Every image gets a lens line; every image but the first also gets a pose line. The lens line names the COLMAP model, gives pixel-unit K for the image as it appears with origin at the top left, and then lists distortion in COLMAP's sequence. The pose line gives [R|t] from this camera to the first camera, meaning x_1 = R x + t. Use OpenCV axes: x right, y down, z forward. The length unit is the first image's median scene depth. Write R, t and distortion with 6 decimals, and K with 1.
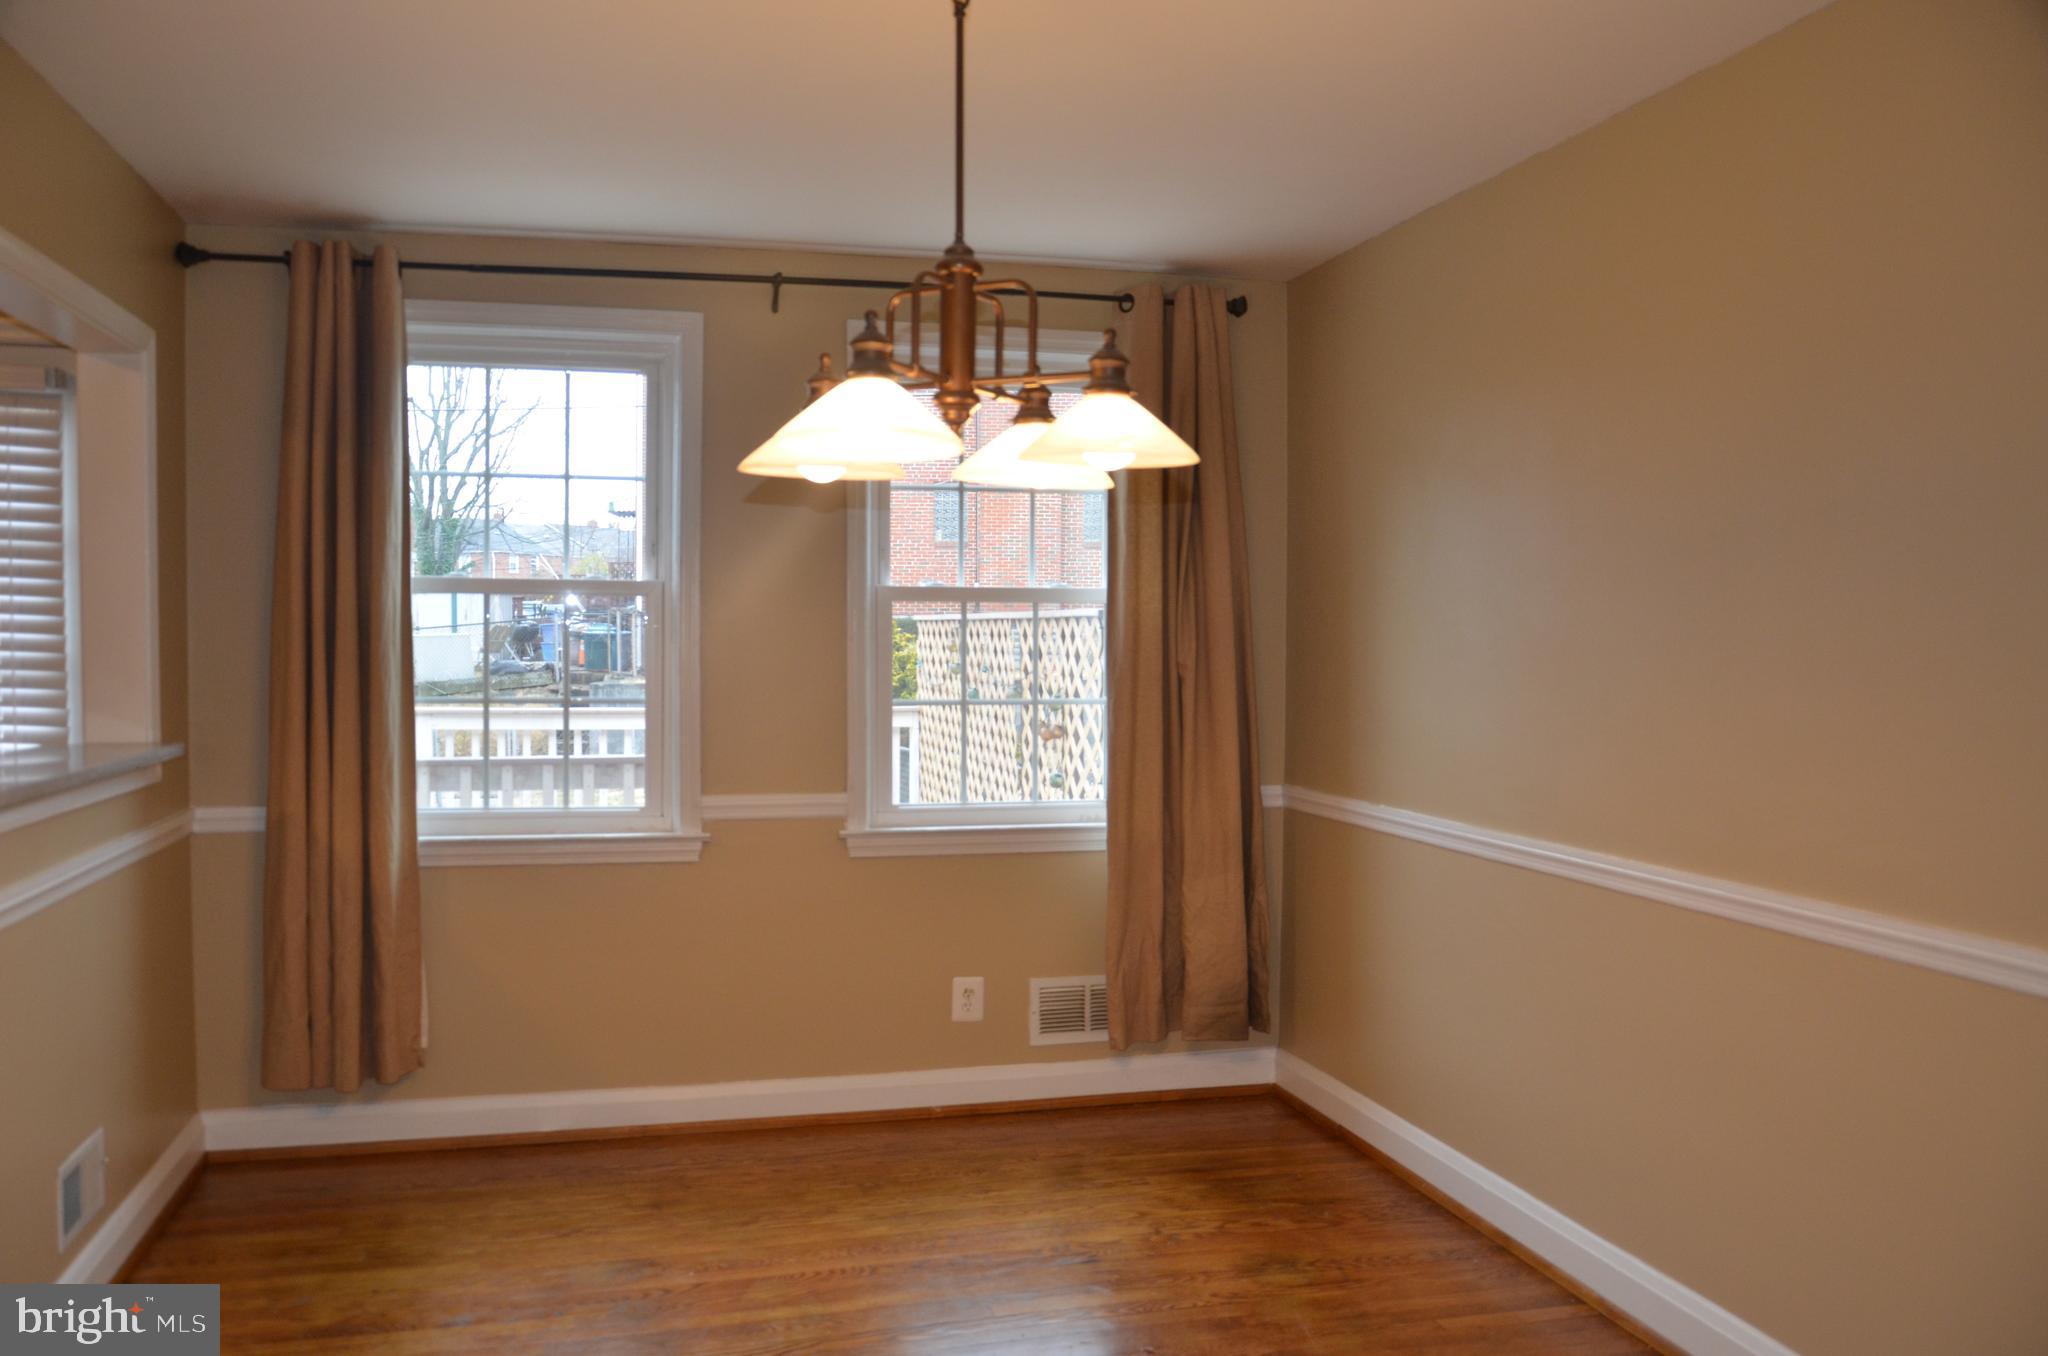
lens RADIAL K [[1682.8, 0, 1015.9], [0, 1682.8, 702.7], [0, 0, 1]] dist [-0.141116, 0.152771]
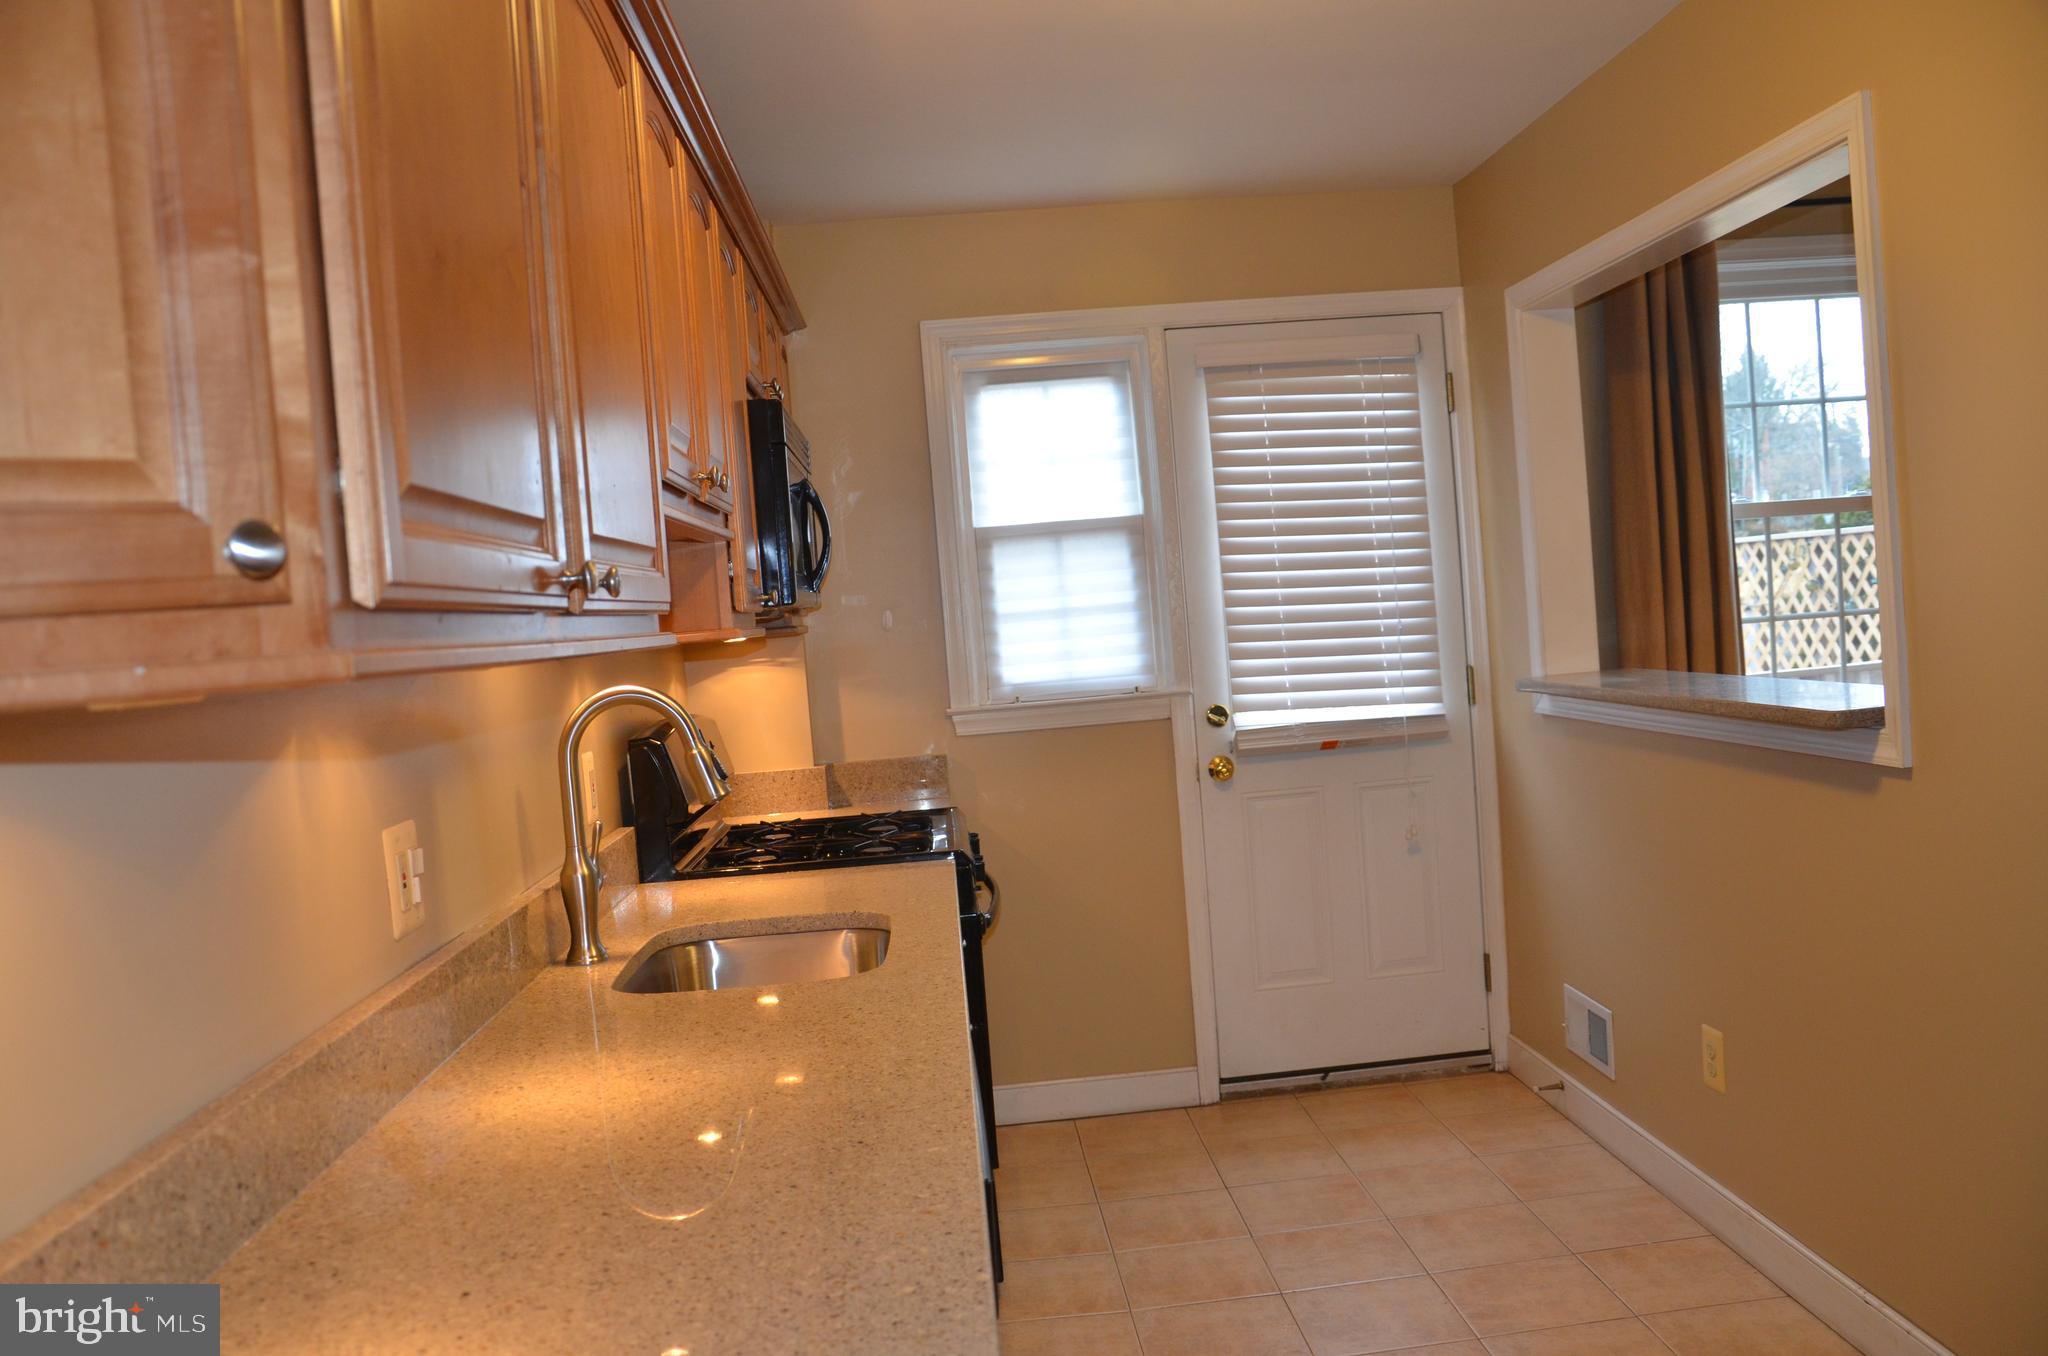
lens RADIAL K [[1682.8, 0, 1015.9], [0, 1682.8, 702.7], [0, 0, 1]] dist [-0.141116, 0.152771]
pose [[0.980111, -0.072533, -0.184722, -0.573698], [0.076478, 0.996969, 0.014311, -0.000135], [0.183124, -0.028154, 0.982687, -0.106245]]
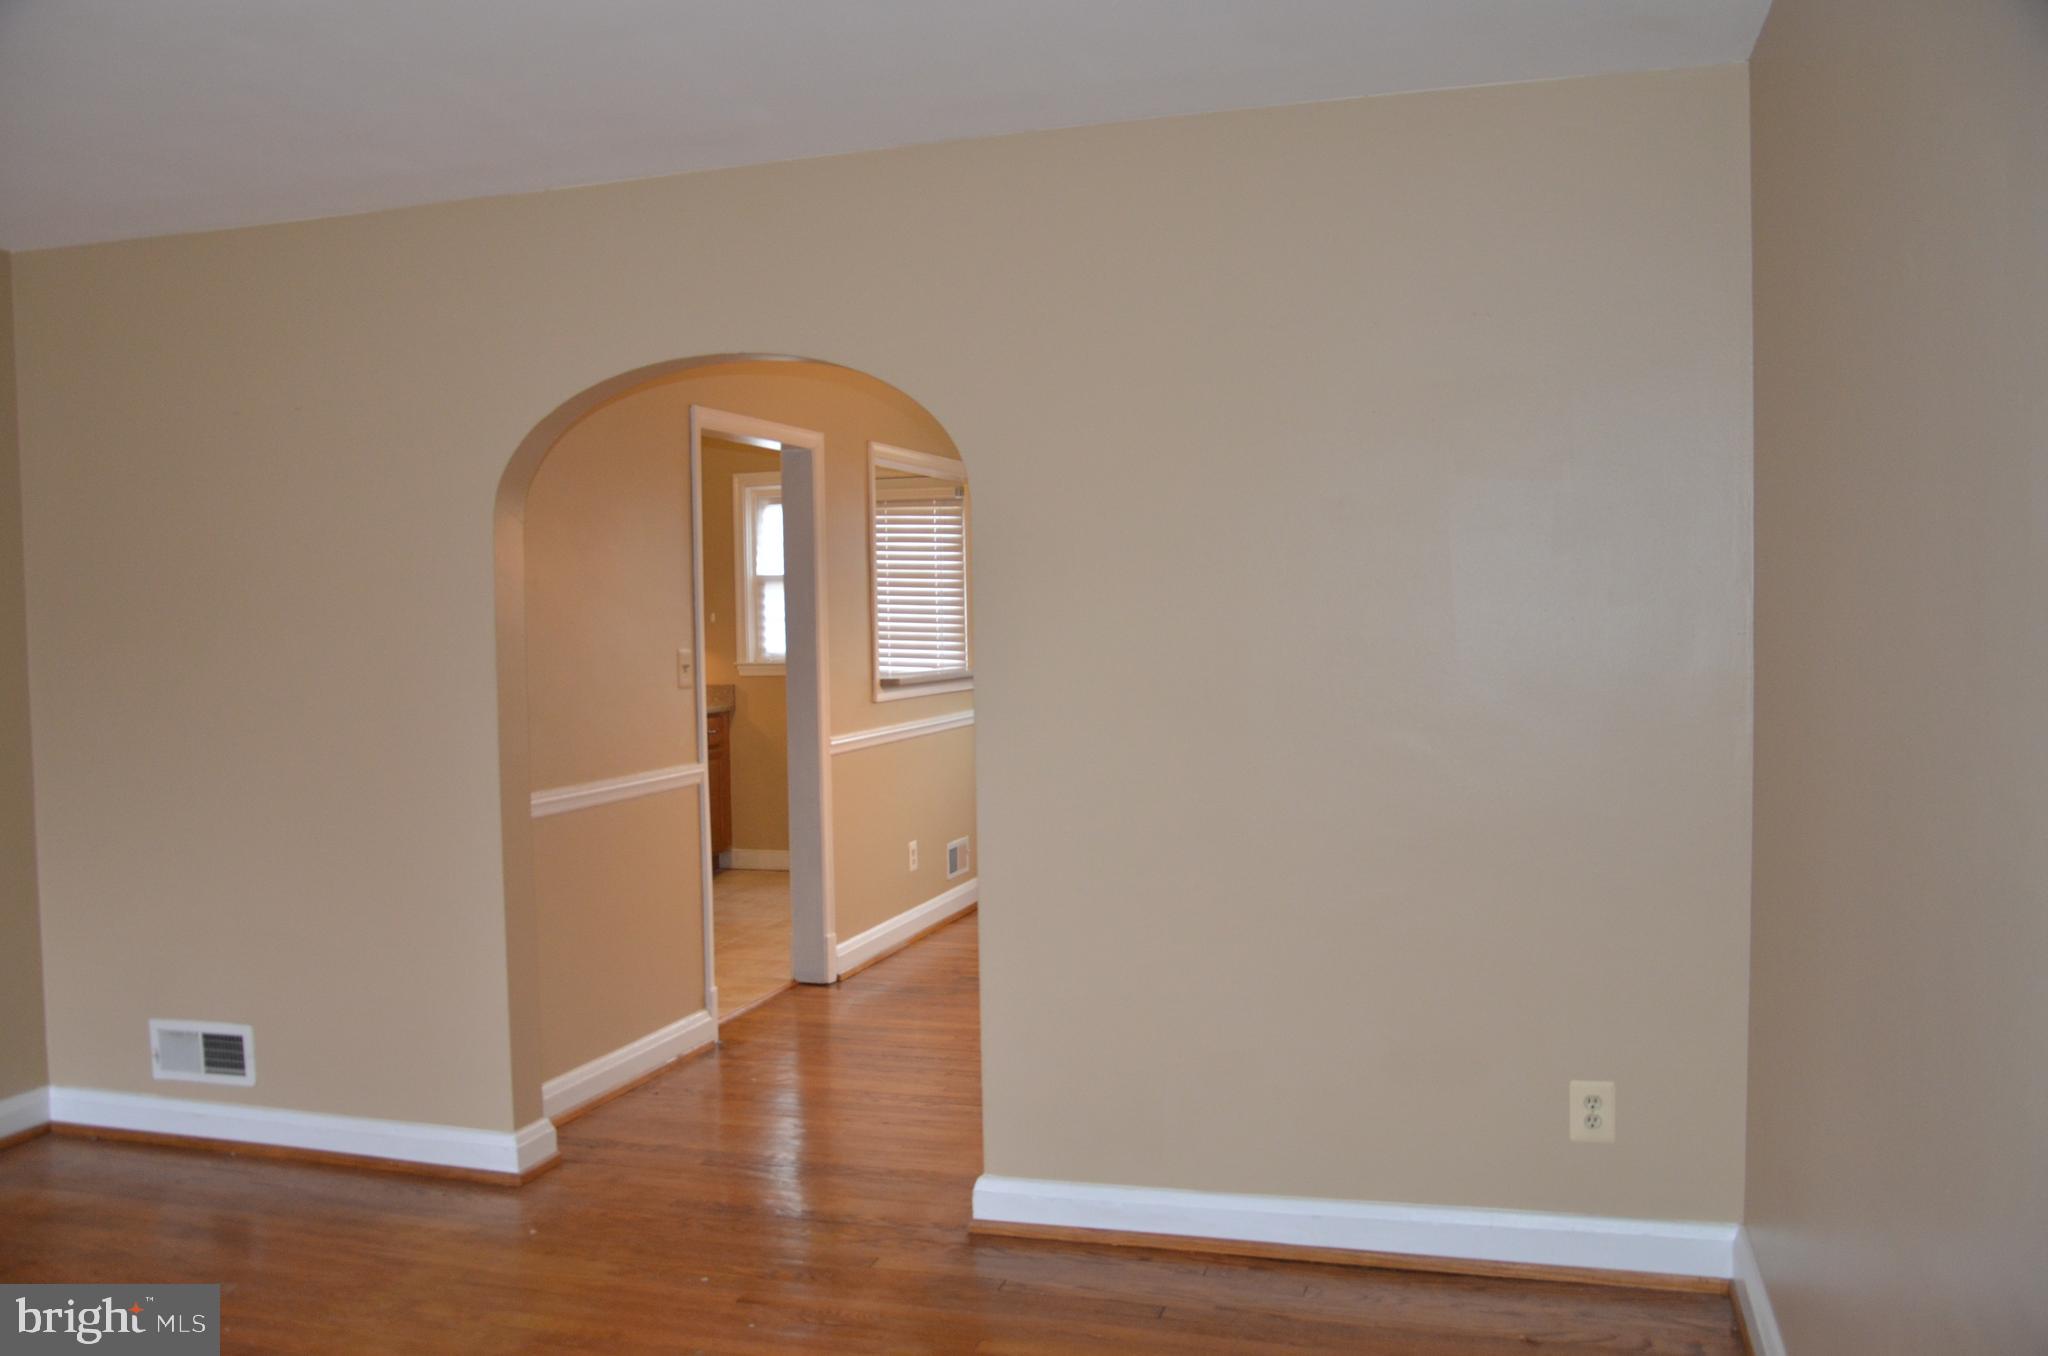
lens RADIAL K [[1682.8, 0, 1015.9], [0, 1682.8, 702.7], [0, 0, 1]] dist [-0.141116, 0.152771]
pose [[0.844728, 0.008853, -0.535122, 0.519068], [0.000762, 0.999842, 0.017744, 0.025976], [0.535195, -0.015397, 0.844588, -0.649605]]
